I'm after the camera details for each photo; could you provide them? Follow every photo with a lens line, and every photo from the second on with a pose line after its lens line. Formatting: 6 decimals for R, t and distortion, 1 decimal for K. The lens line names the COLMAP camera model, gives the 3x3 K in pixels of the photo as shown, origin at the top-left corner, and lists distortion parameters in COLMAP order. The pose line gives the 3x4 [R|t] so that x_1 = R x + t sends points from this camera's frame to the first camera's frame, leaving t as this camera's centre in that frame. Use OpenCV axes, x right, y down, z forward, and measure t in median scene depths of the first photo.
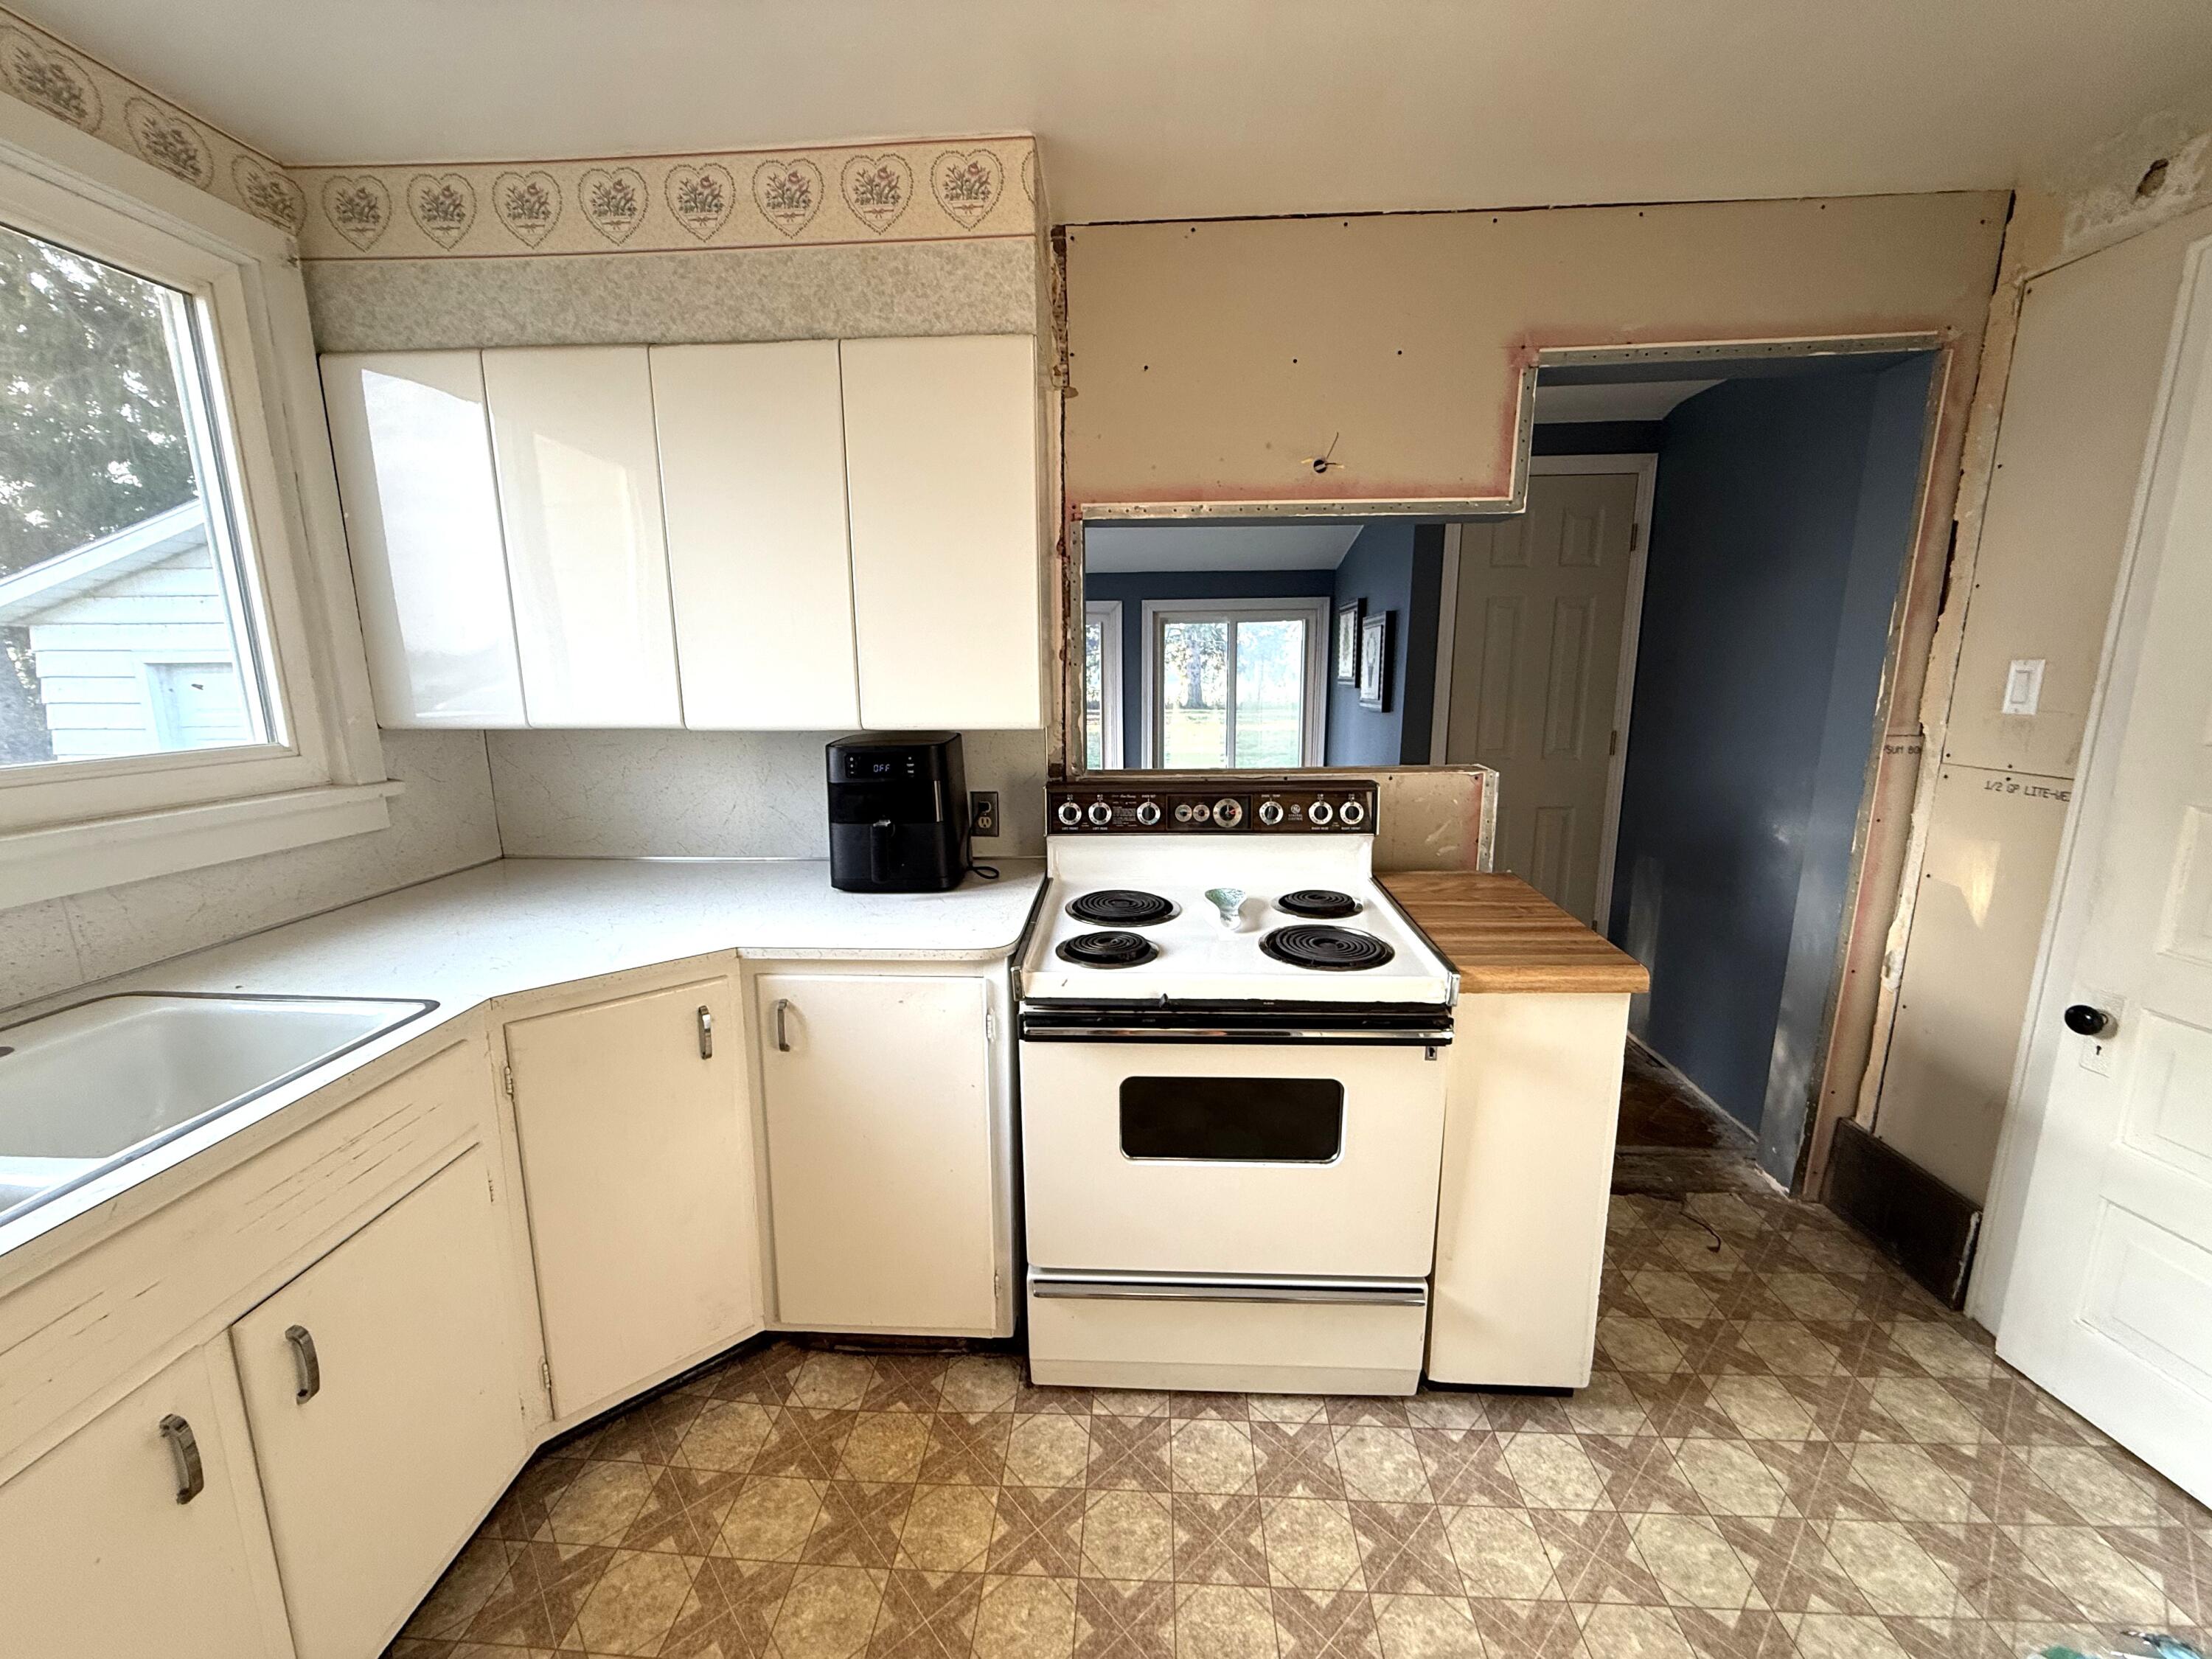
lens RADIAL K [[881.7, 0, 1100.6], [0, 881.7, 829.0], [0, 0, 1]] dist [0.001676, -0.000025]
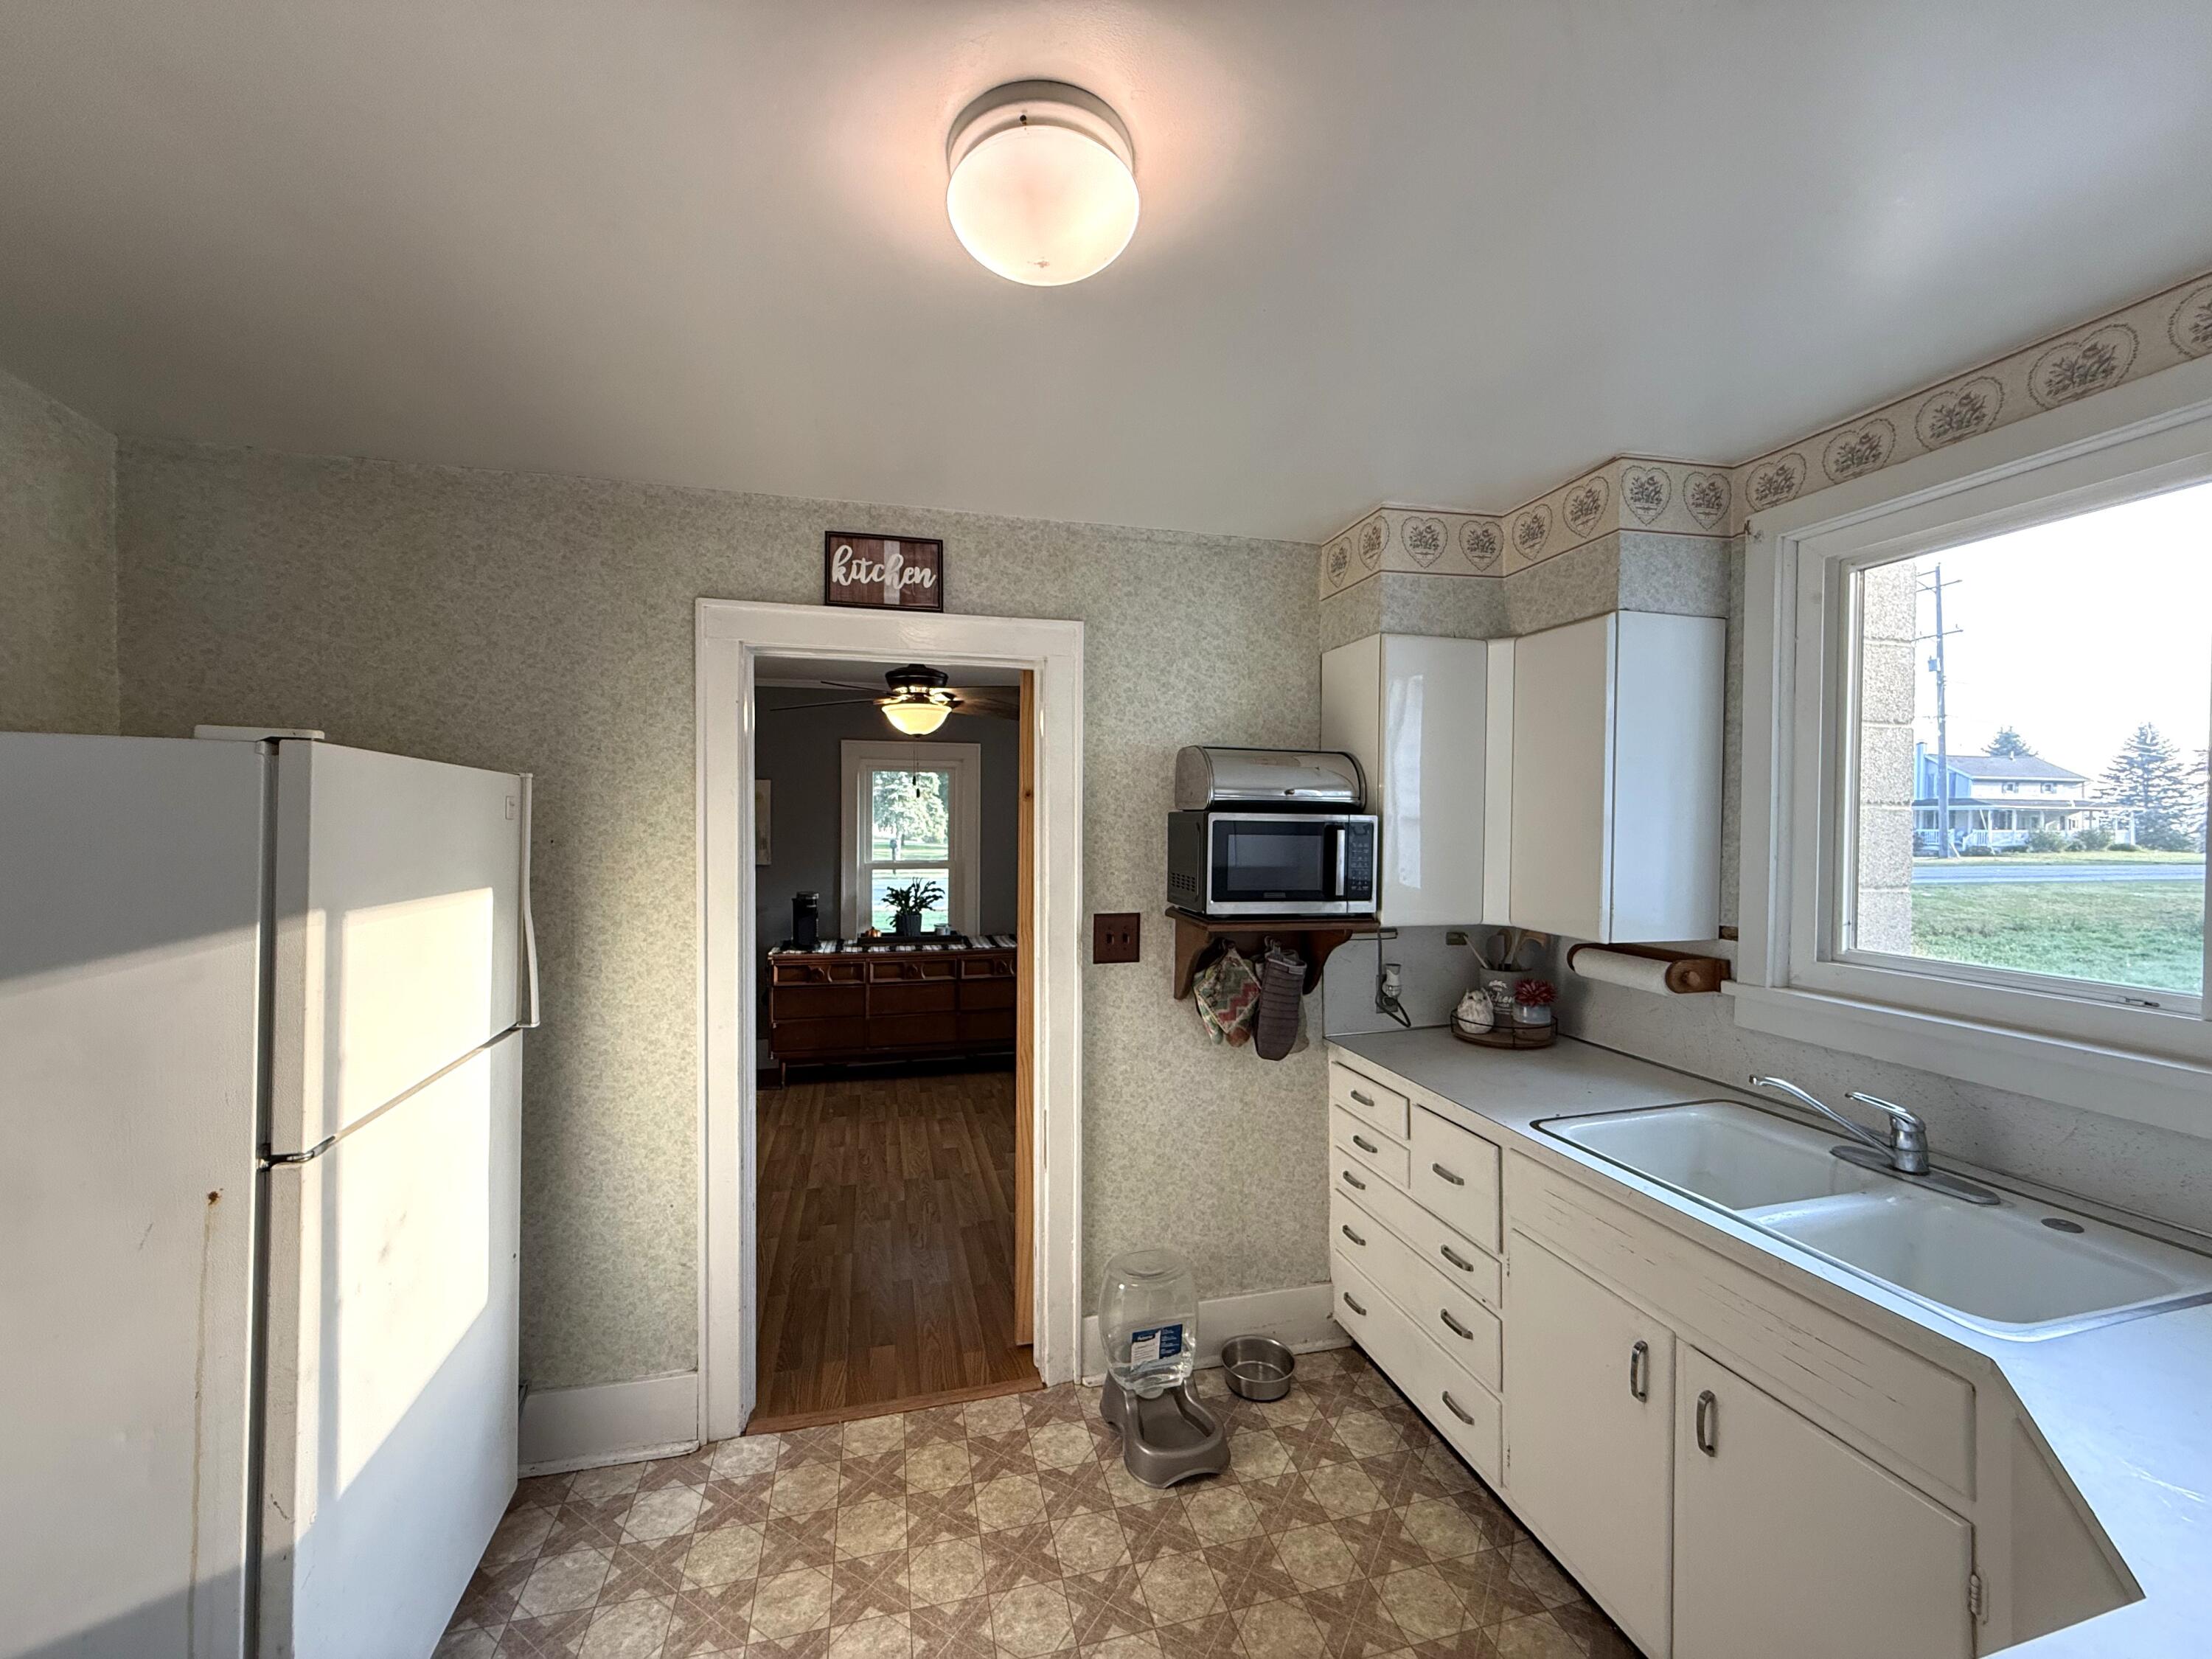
lens RADIAL K [[881.2, 0, 1098.0], [0, 881.2, 831.9], [0, 0, 1]] dist [-0.000862, 0.000599]
pose [[-0.957189, -0.011772, -0.289225, 0.252786], [-0.069311, 0.979428, 0.189518, -0.372470], [0.281044, 0.201451, -0.938313, 1.635638]]
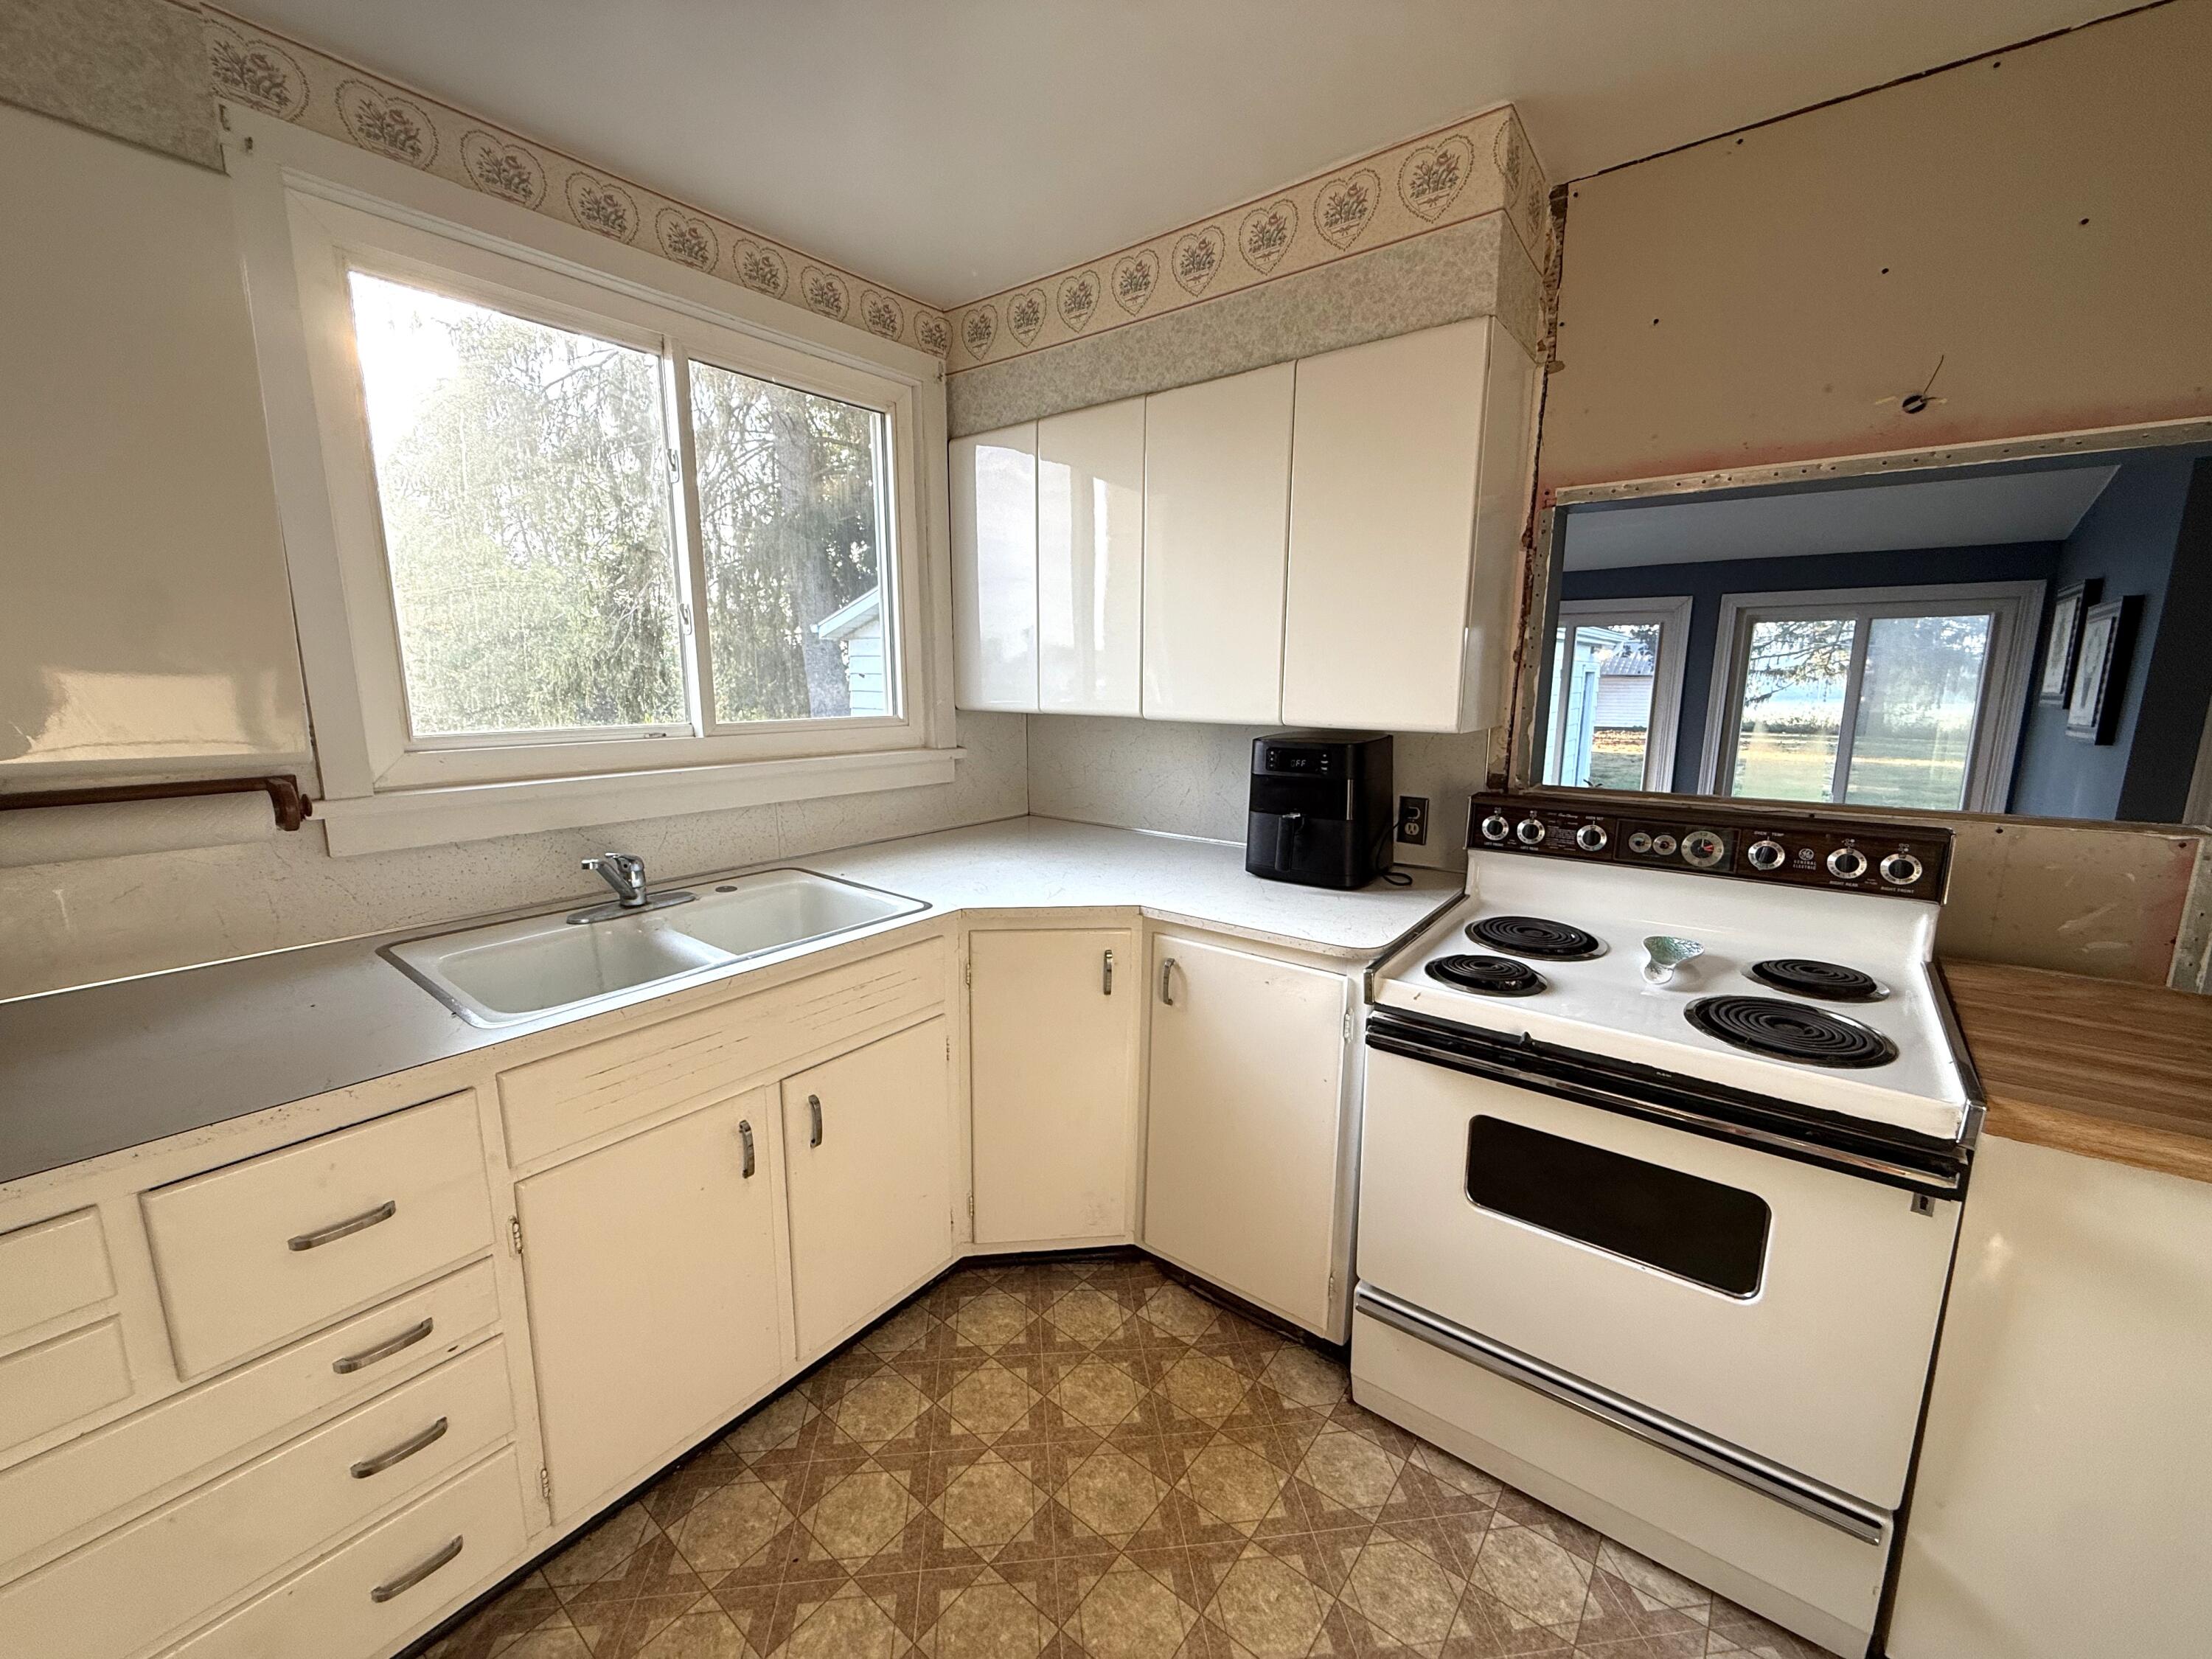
lens RADIAL K [[881.7, 0, 1100.6], [0, 881.7, 829.0], [0, 0, 1]] dist [0.001676, -0.000025]
pose [[0.815873, 0.112191, -0.567243, 0.180773], [-0.117318, 0.992711, 0.027600, 0.007771], [0.566204, 0.044030, 0.823088, 0.011128]]
